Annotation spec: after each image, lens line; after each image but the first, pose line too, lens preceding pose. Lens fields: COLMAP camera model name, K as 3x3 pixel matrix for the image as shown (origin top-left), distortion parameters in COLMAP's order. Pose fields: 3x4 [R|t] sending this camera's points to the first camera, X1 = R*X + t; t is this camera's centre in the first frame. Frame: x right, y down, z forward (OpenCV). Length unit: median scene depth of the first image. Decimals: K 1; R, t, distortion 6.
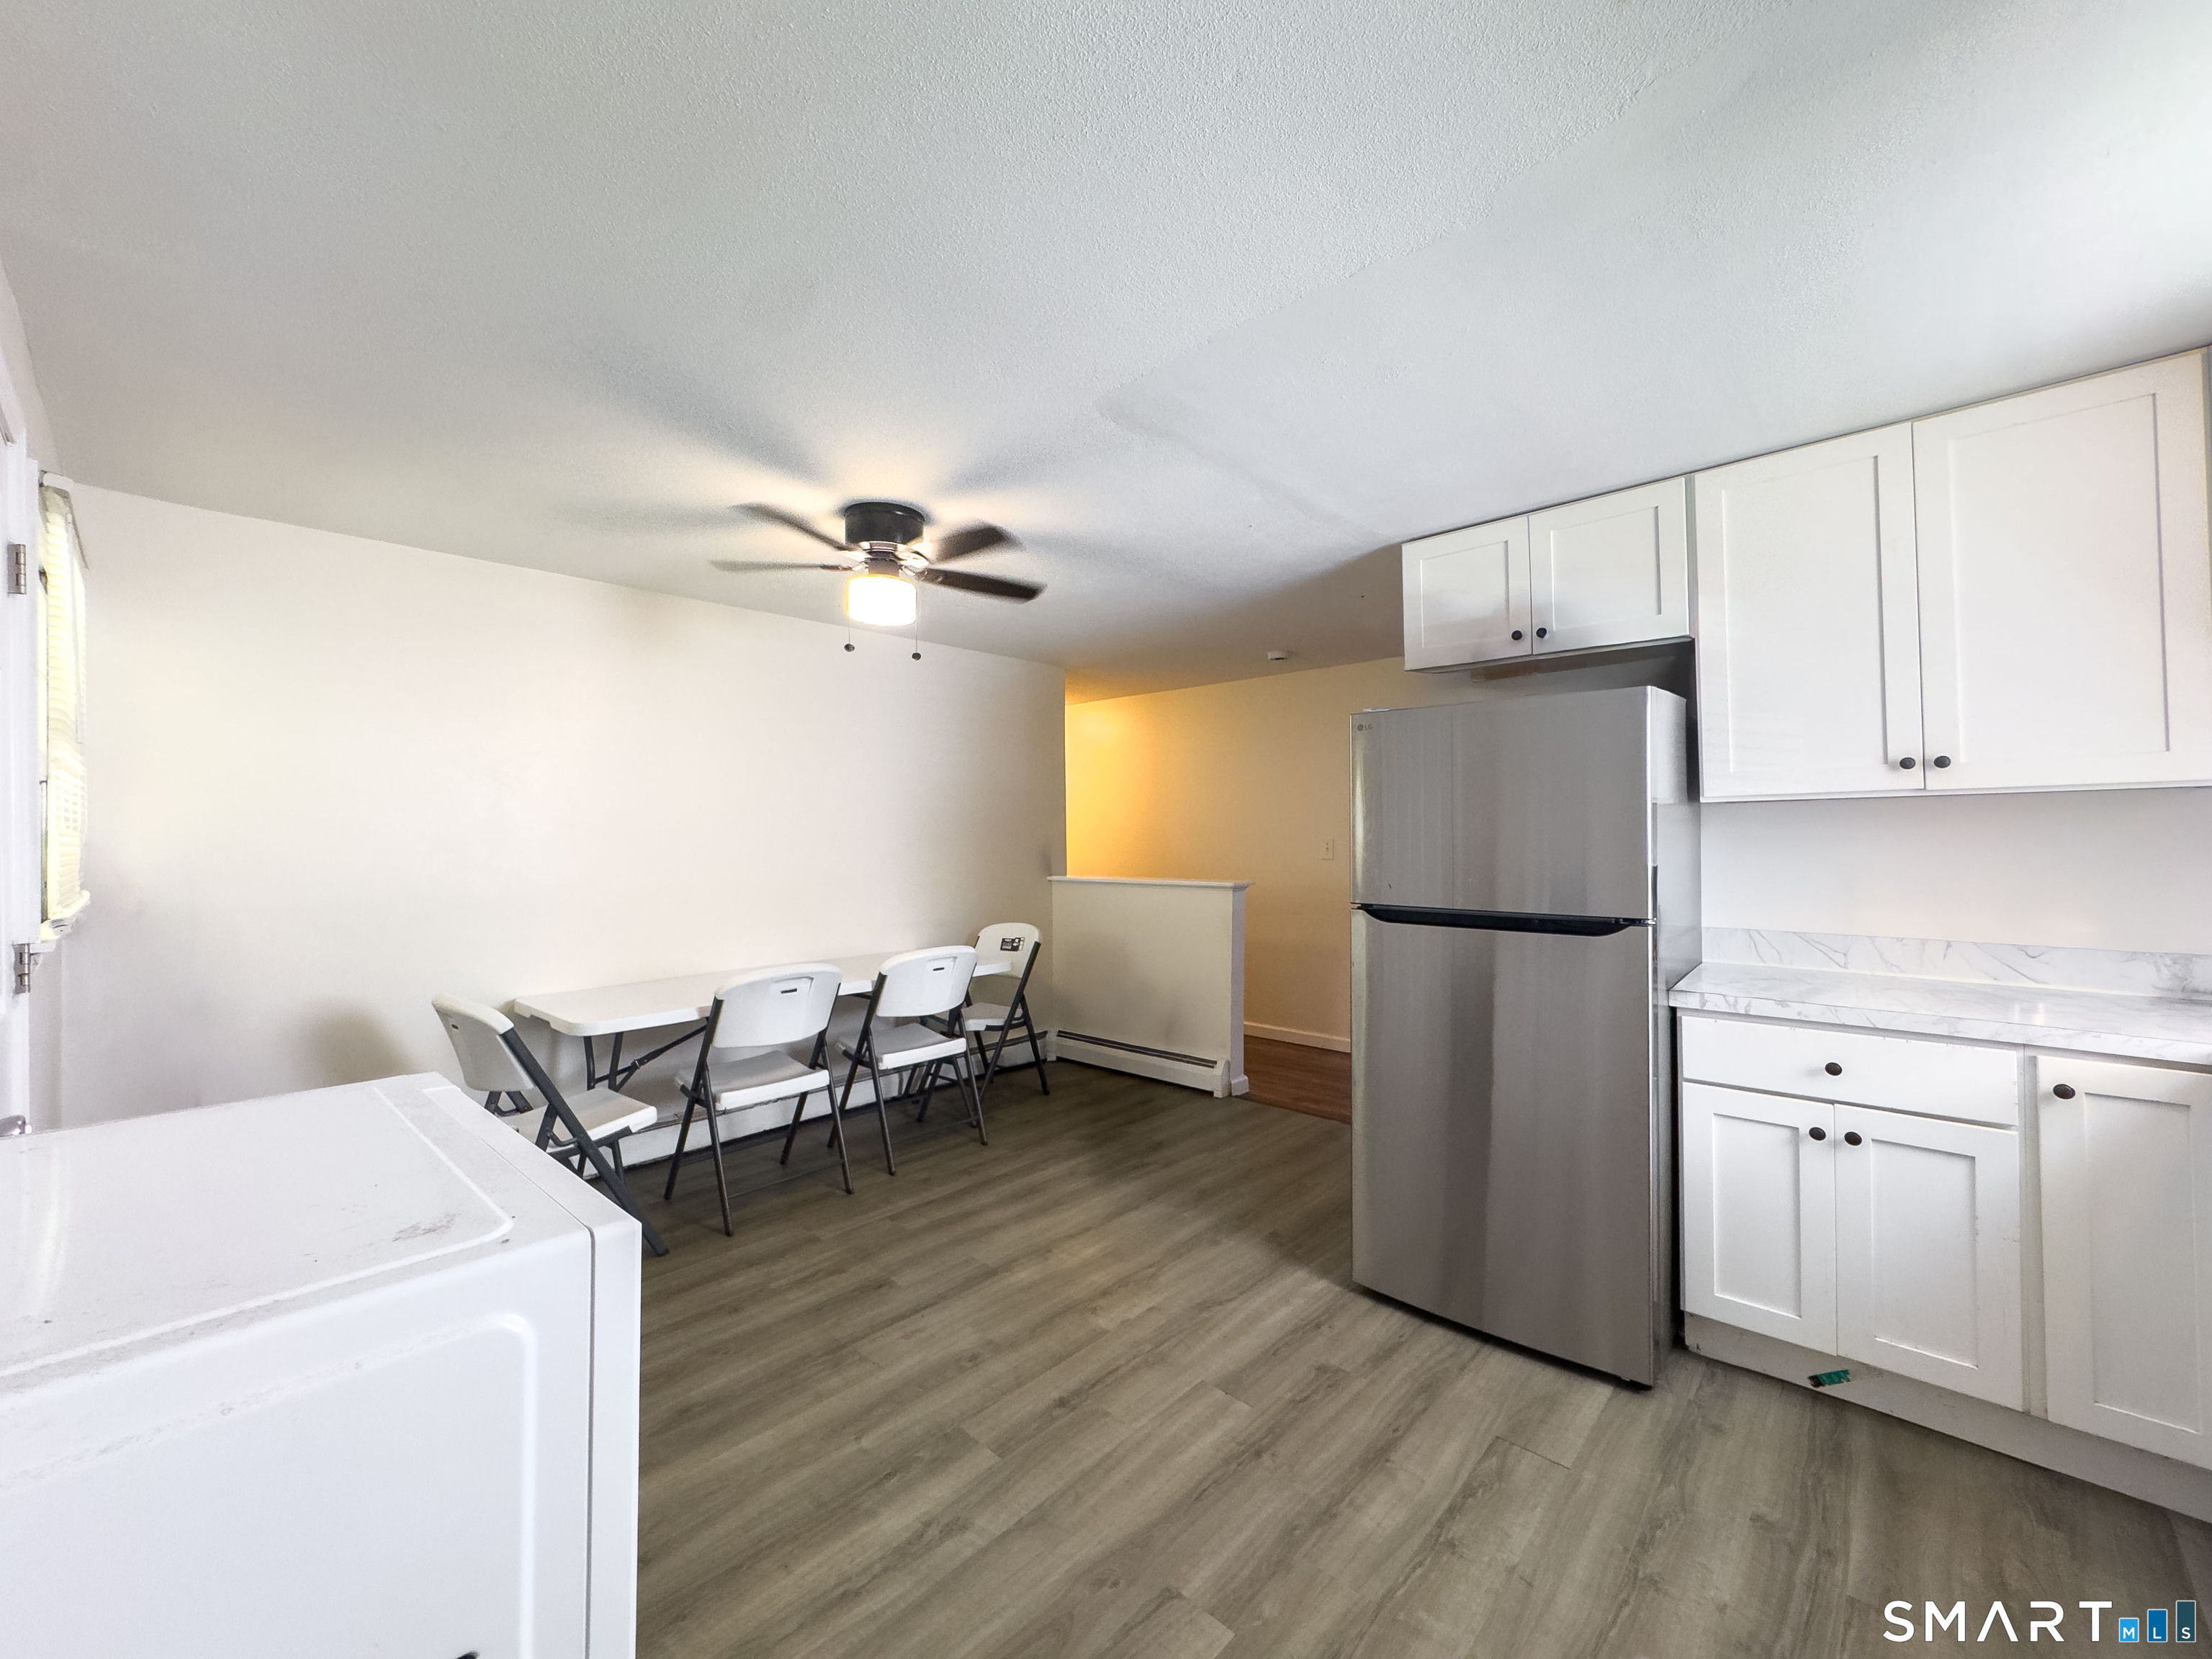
lens RADIAL K [[885.7, 0, 1105.7], [0, 885.7, 824.1], [0, 0, 1]] dist [-0.000968, 0.000082]
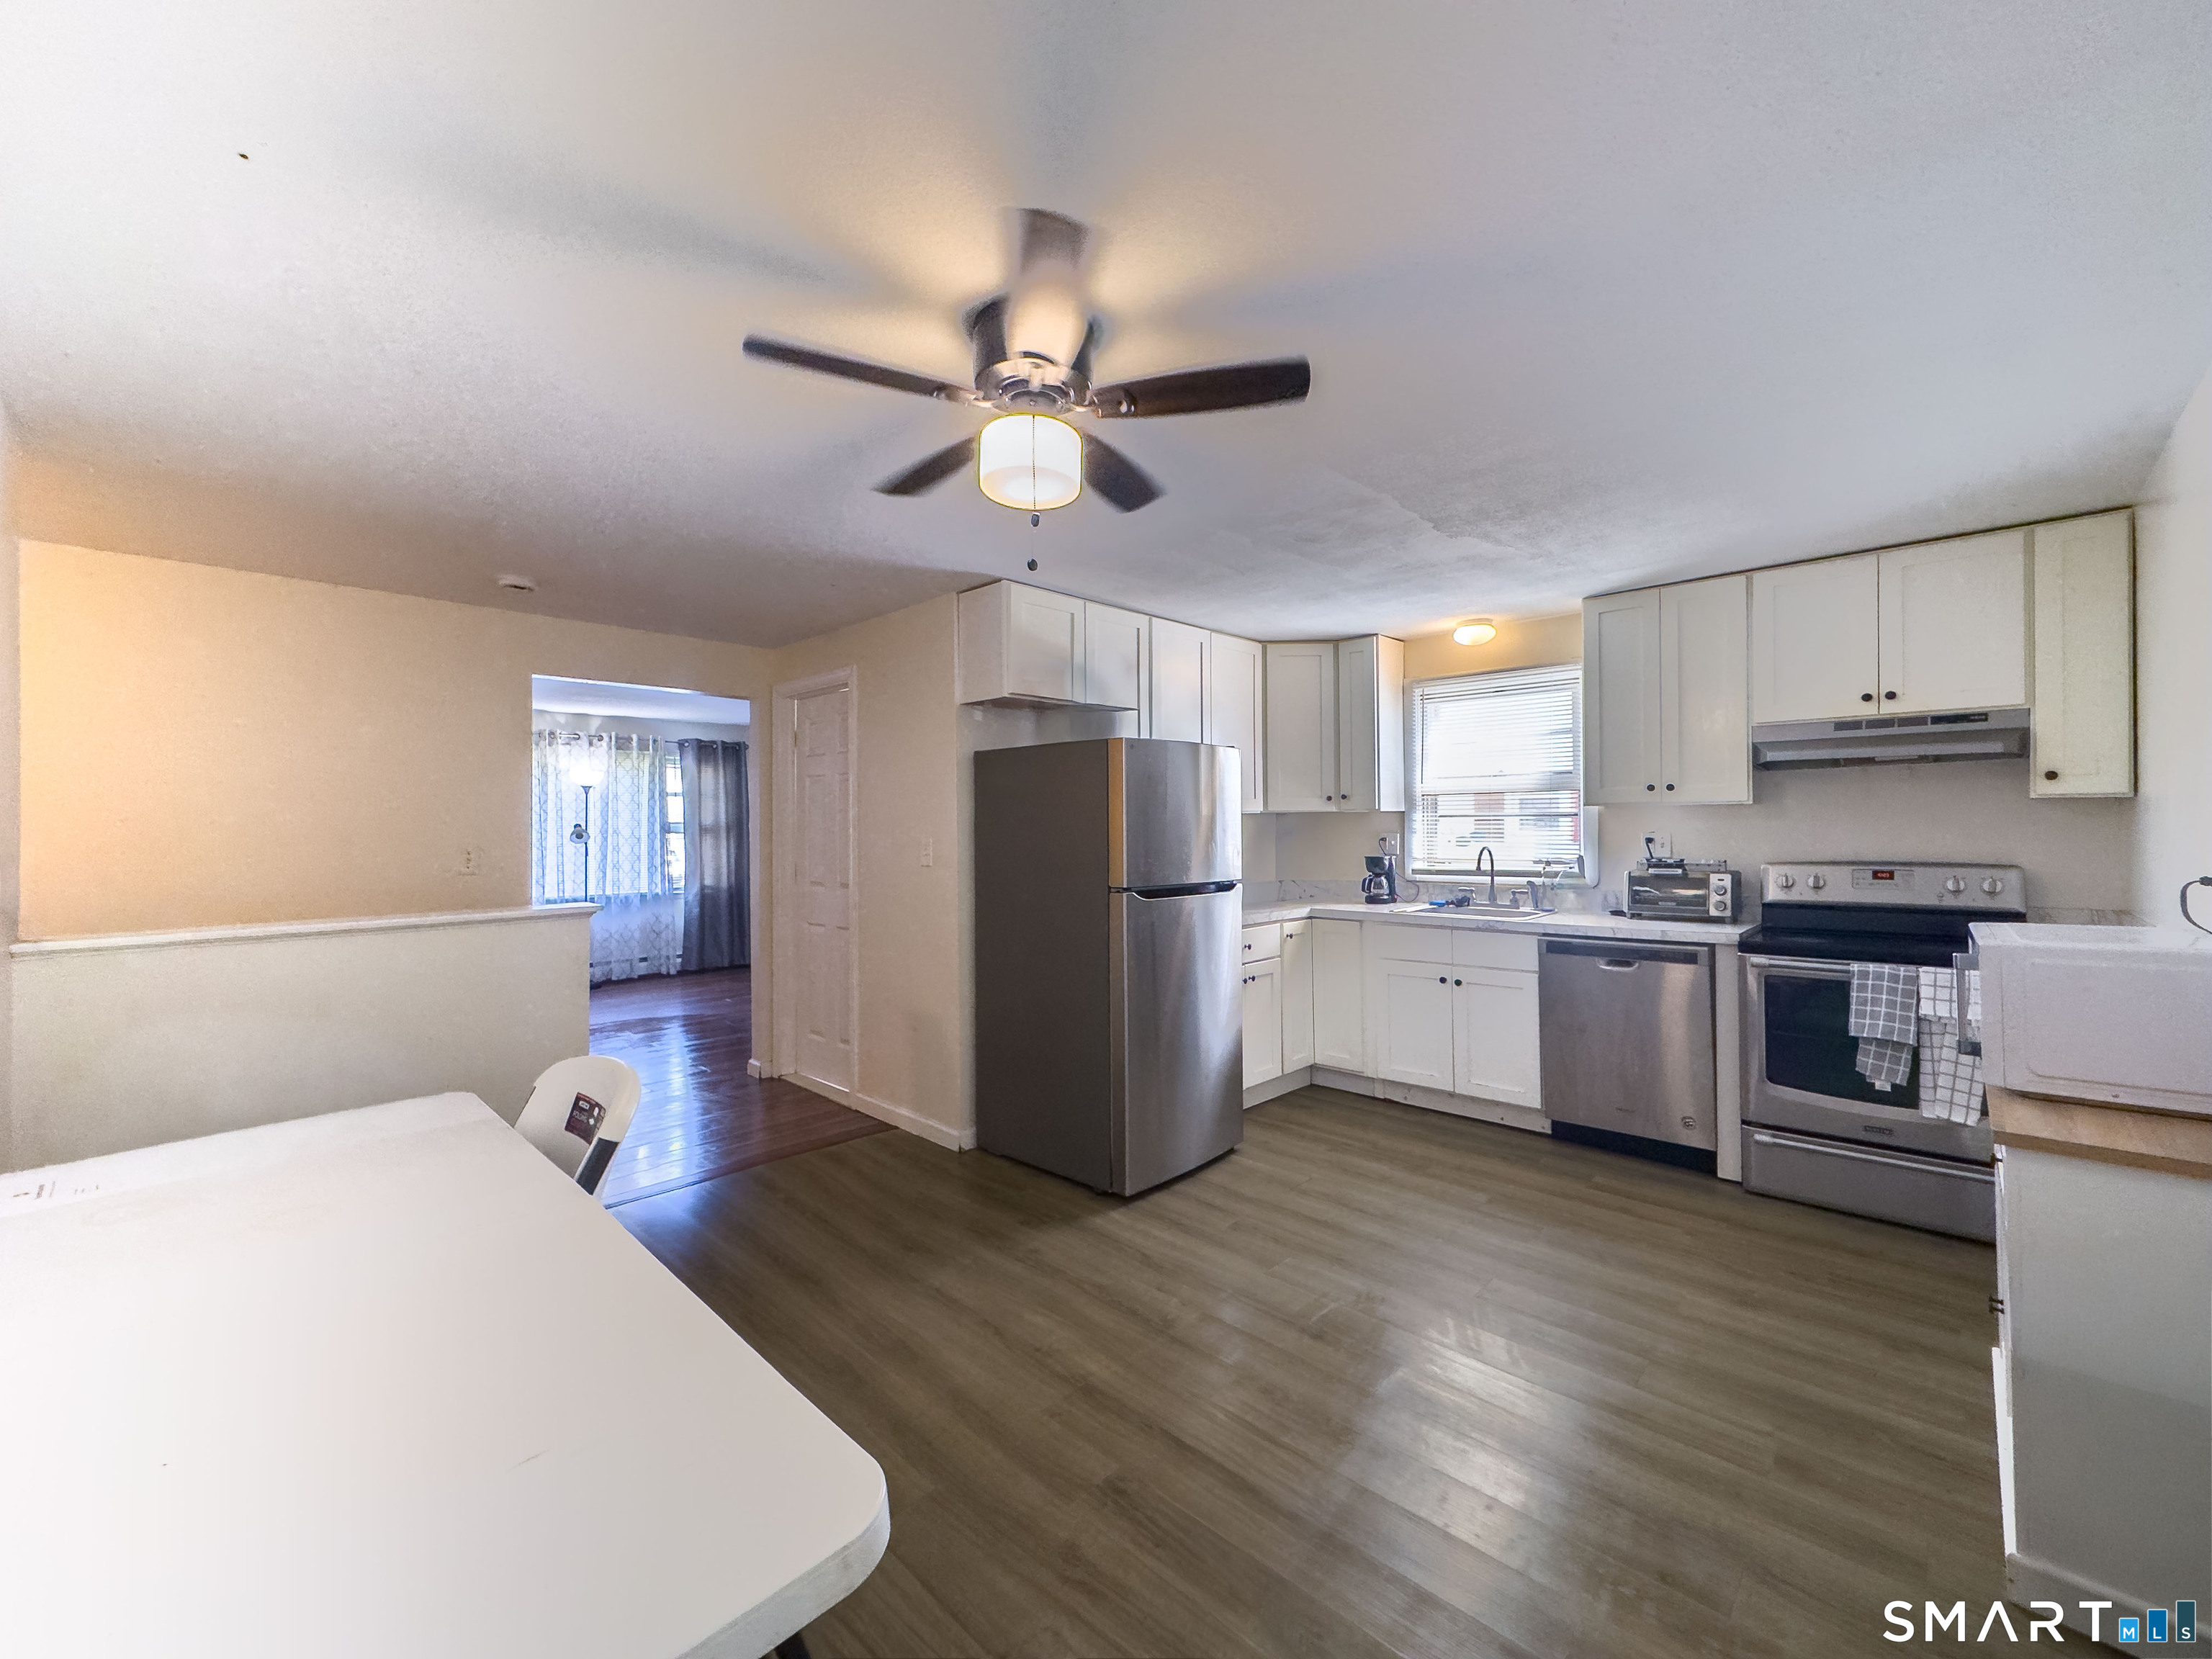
lens RADIAL K [[885.7, 0, 1105.7], [0, 885.7, 824.1], [0, 0, 1]] dist [-0.000968, 0.000082]
pose [[0.013359, 0.016006, 0.999783, -1.171269], [-0.001672, 0.999871, -0.015985, 0.026358], [-0.999909, -0.001458, 0.013384, 1.246085]]
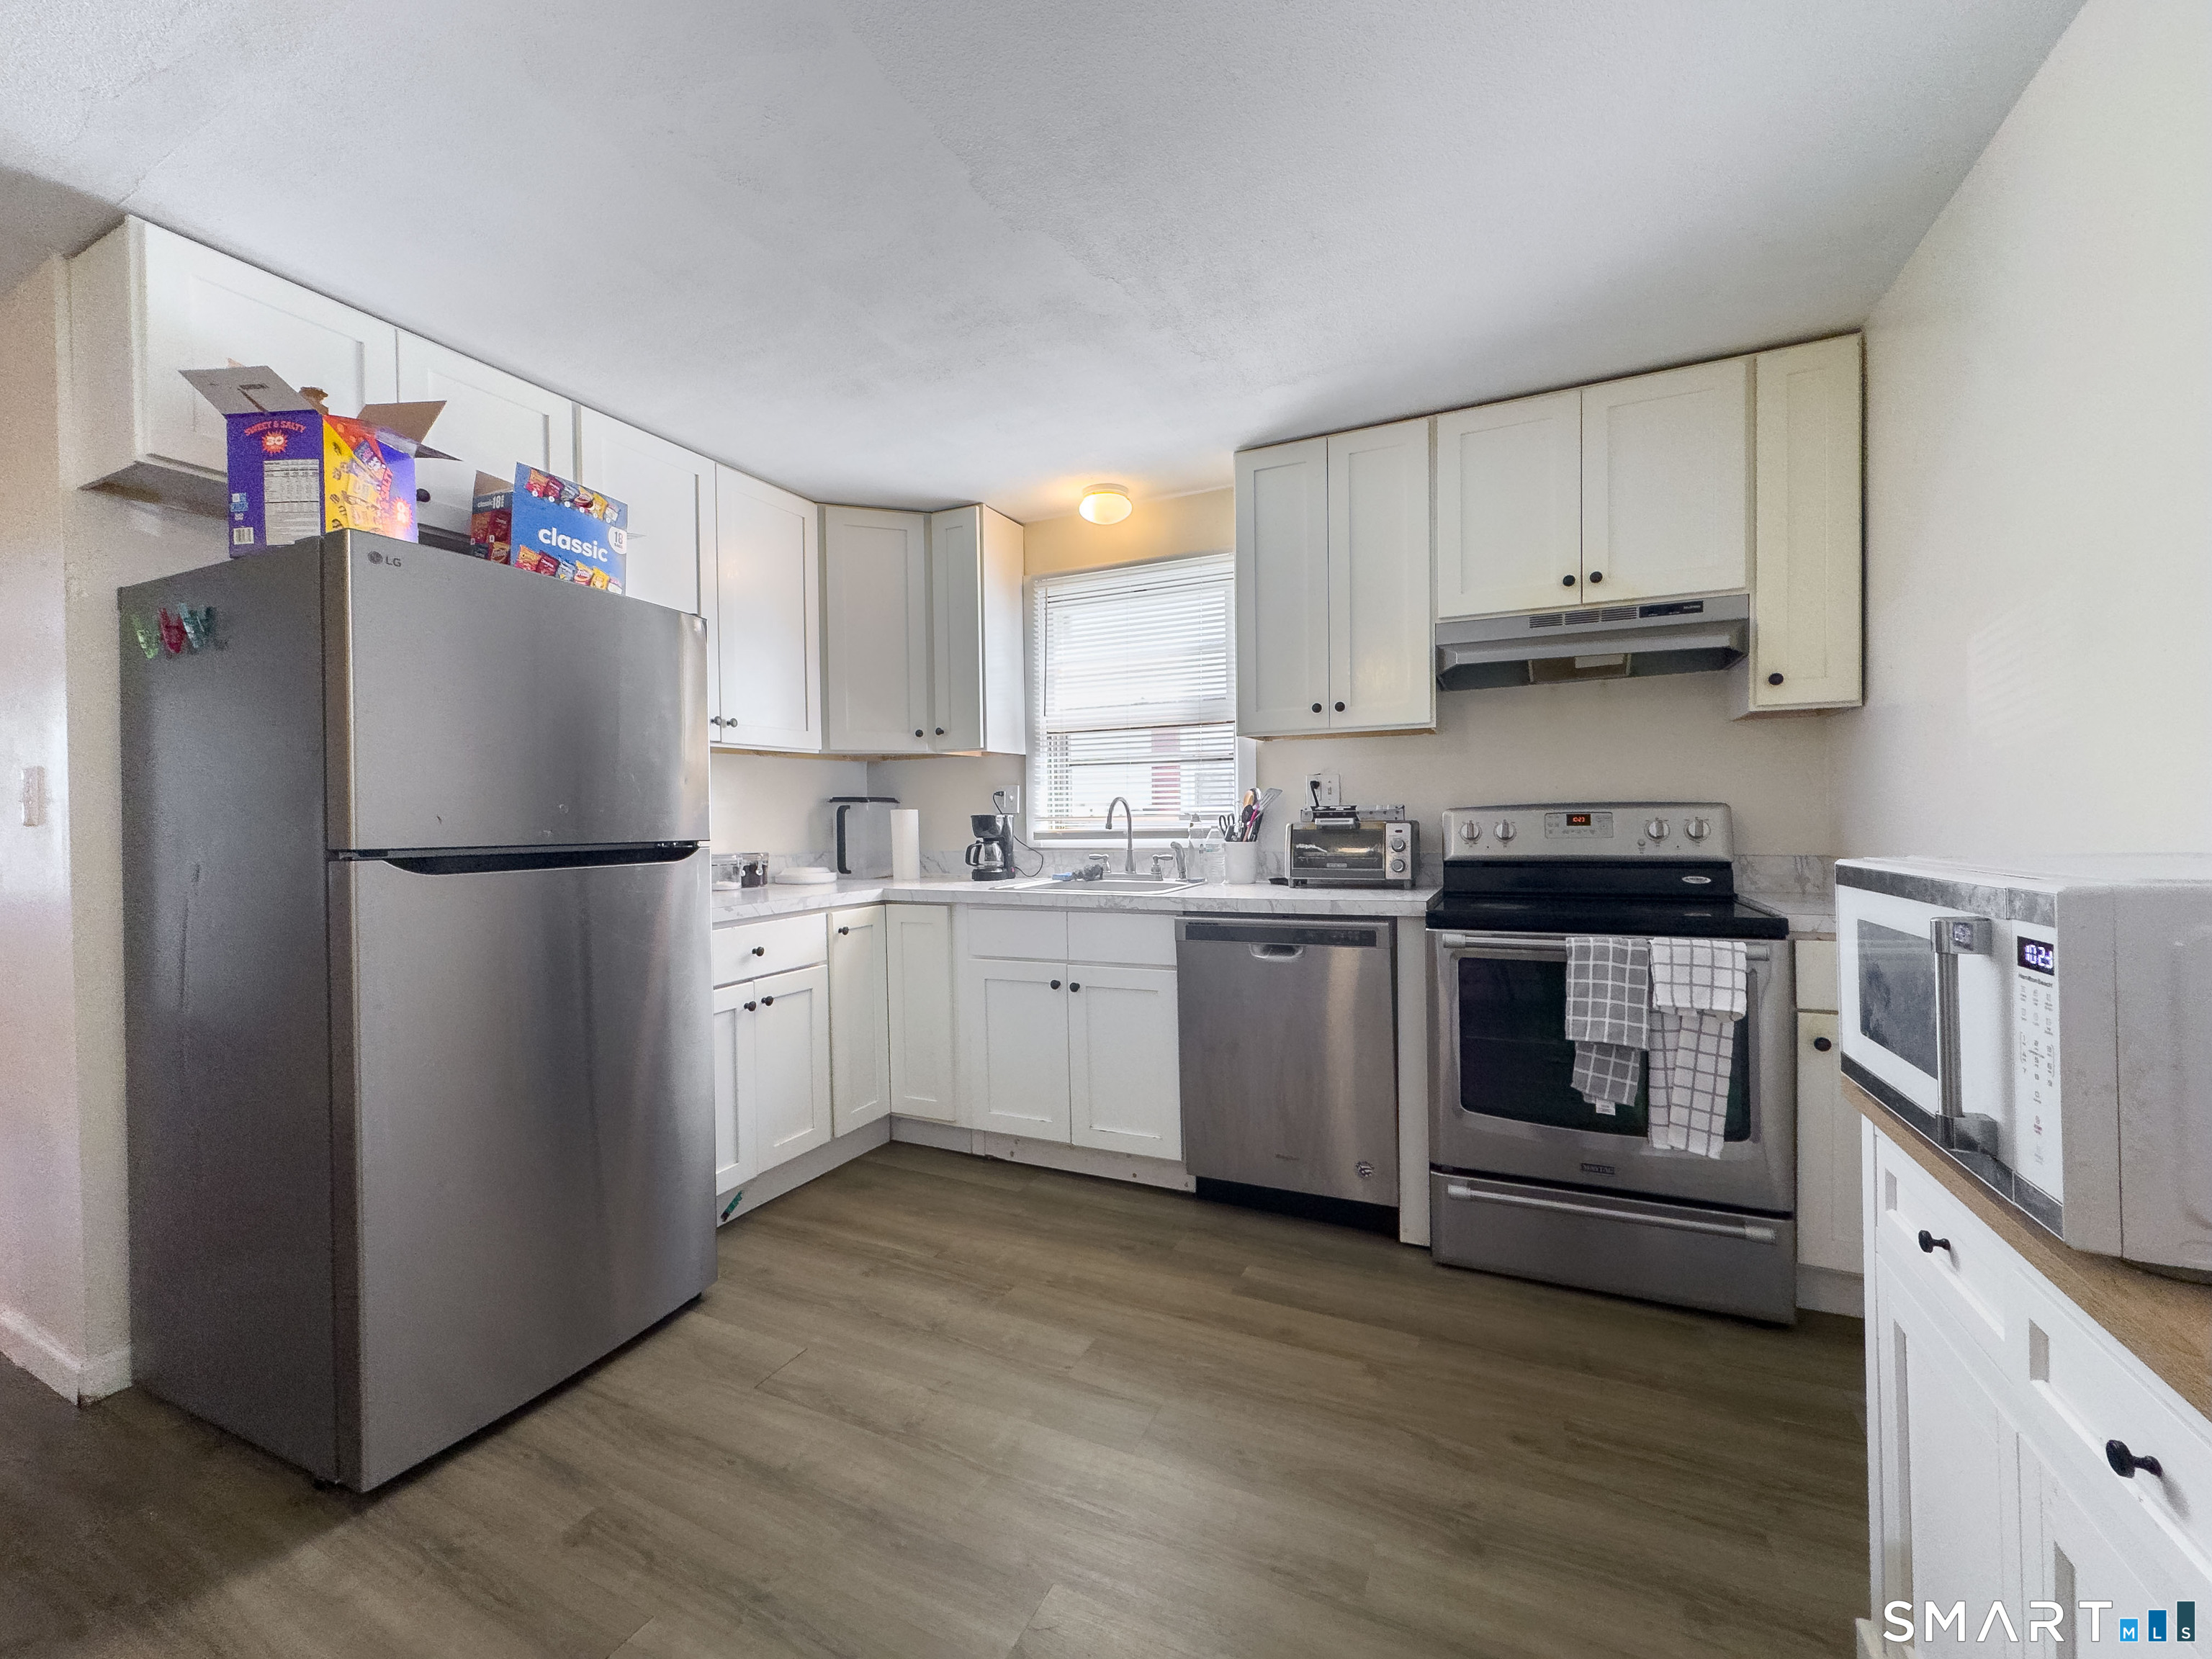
lens RADIAL K [[885.7, 0, 1105.7], [0, 885.7, 824.1], [0, 0, 1]] dist [-0.000968, 0.000082]
pose [[-0.301759, 0.007068, 0.953358, -0.530217], [0.008159, 0.999955, -0.004831, 0.098116], [-0.953349, 0.006321, -0.301803, 0.867420]]
